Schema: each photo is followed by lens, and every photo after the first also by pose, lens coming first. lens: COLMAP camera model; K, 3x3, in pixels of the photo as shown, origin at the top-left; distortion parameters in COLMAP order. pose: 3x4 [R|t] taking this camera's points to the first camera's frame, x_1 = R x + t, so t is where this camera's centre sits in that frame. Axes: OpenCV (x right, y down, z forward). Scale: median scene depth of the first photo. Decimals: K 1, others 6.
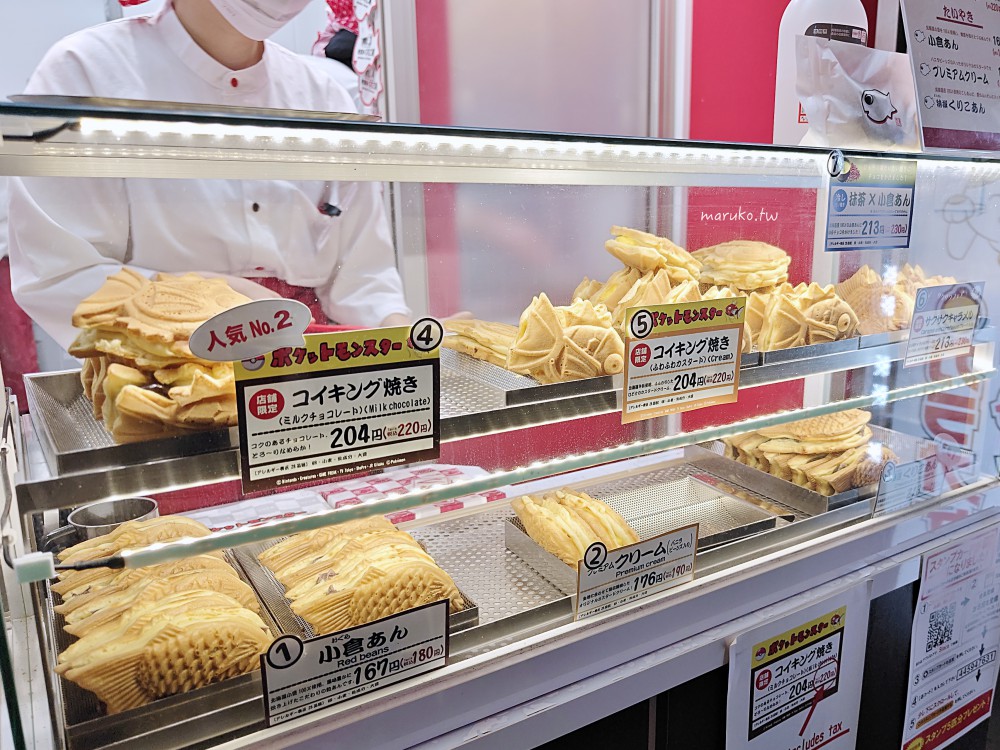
lens RADIAL K [[656.1, 0, 500.0], [0, 656.1, 375.0], [0, 0, 1]] dist [0.070933, -0.000433]
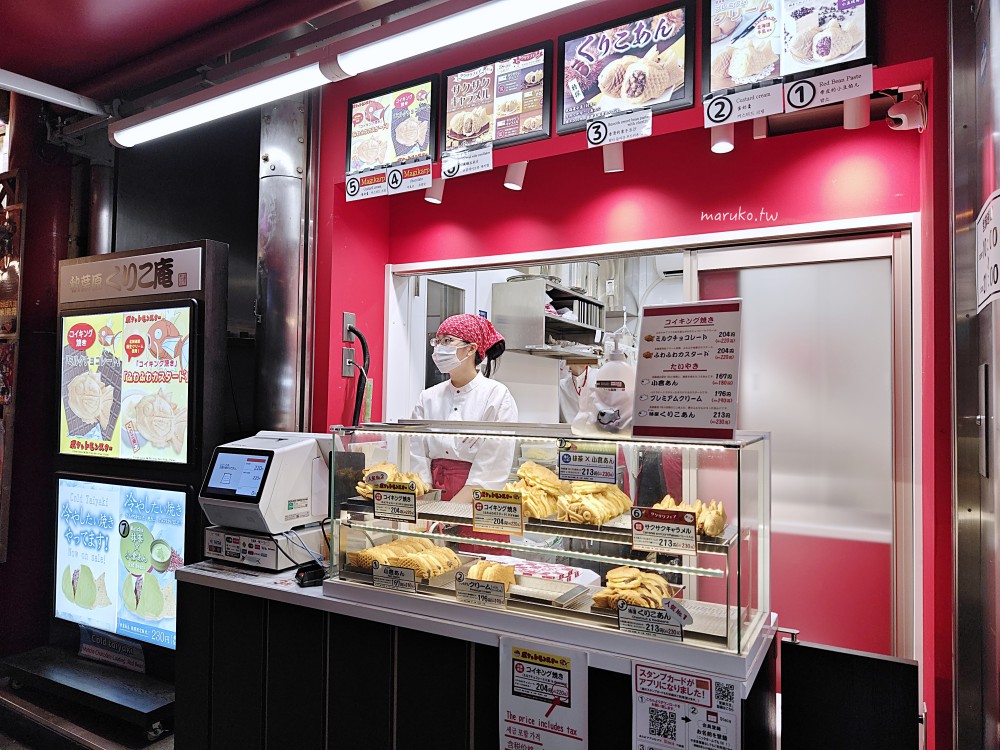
lens RADIAL K [[656.1, 0, 500.0], [0, 656.1, 375.0], [0, 0, 1]] dist [0.070933, -0.000433]
pose [[0.519662, -0.001656, -0.854370, 2.299436], [-0.184504, 0.976184, -0.114115, -0.237563], [0.834212, 0.216936, 0.506981, -0.393389]]
